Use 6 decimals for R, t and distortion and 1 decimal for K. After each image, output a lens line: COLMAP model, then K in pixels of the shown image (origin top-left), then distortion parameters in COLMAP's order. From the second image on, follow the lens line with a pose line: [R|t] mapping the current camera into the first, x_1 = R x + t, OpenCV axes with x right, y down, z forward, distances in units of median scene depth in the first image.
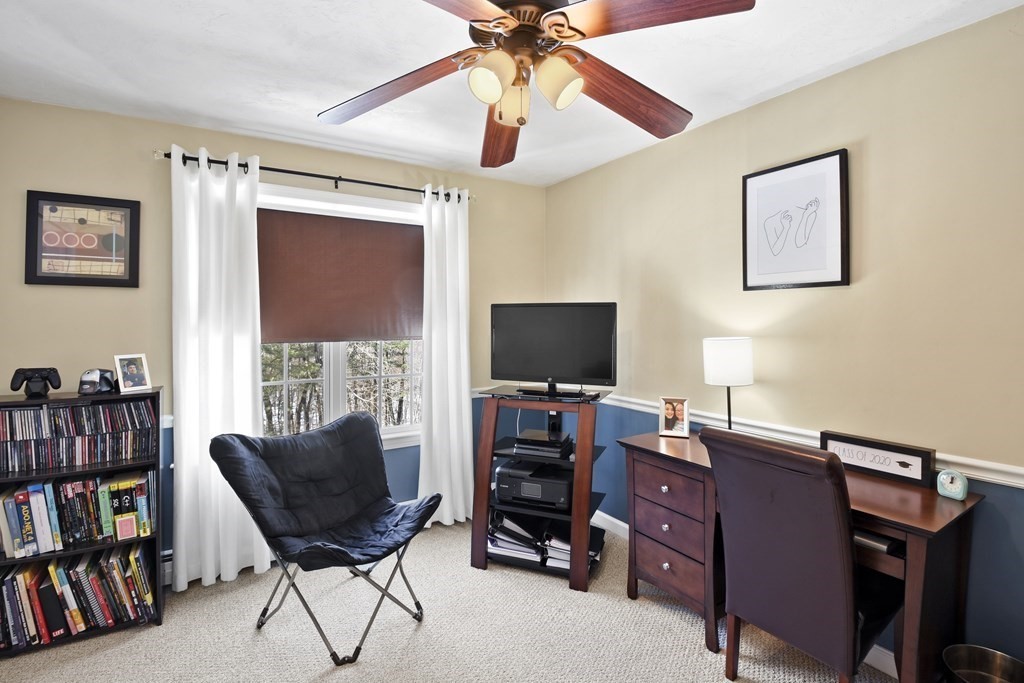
lens RADIAL K [[493.0, 0, 516.4], [0, 493.0, 317.9], [0, 0, 1]] dist [0.000868, -0.023946]
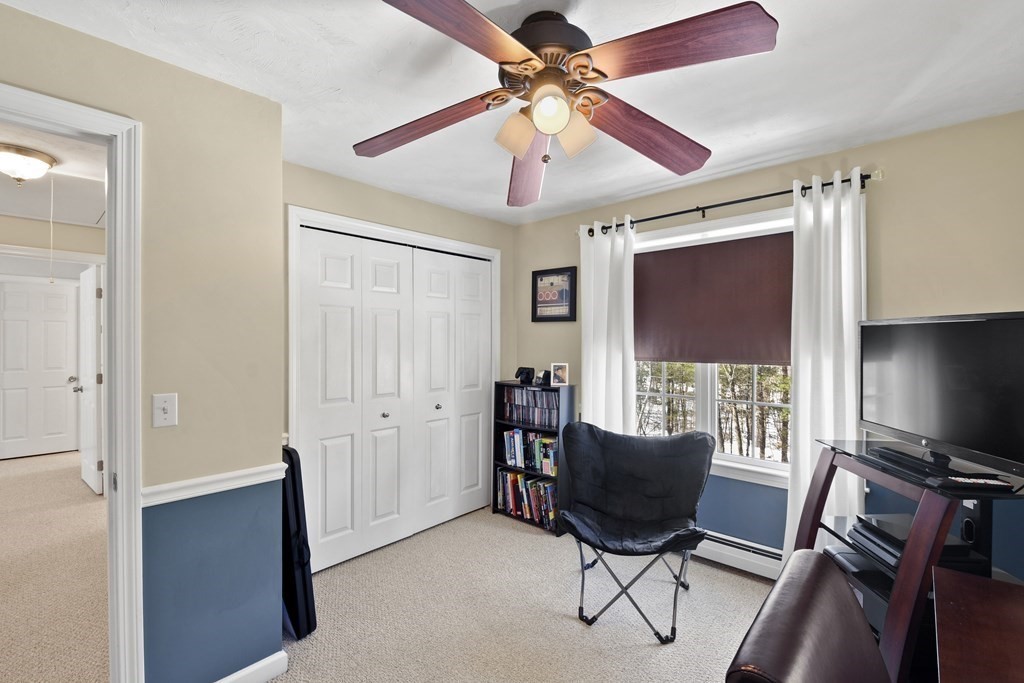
lens RADIAL K [[450.1, 0, 508.2], [0, 450.1, 342.5], [0, 0, 1]] dist [0.000949, -0.016132]
pose [[0.230177, 0.002116, -0.973147, 0.643149], [-0.002770, 0.999995, 0.001520, 0.005214], [0.973145, 0.002346, 0.230182, 0.505587]]
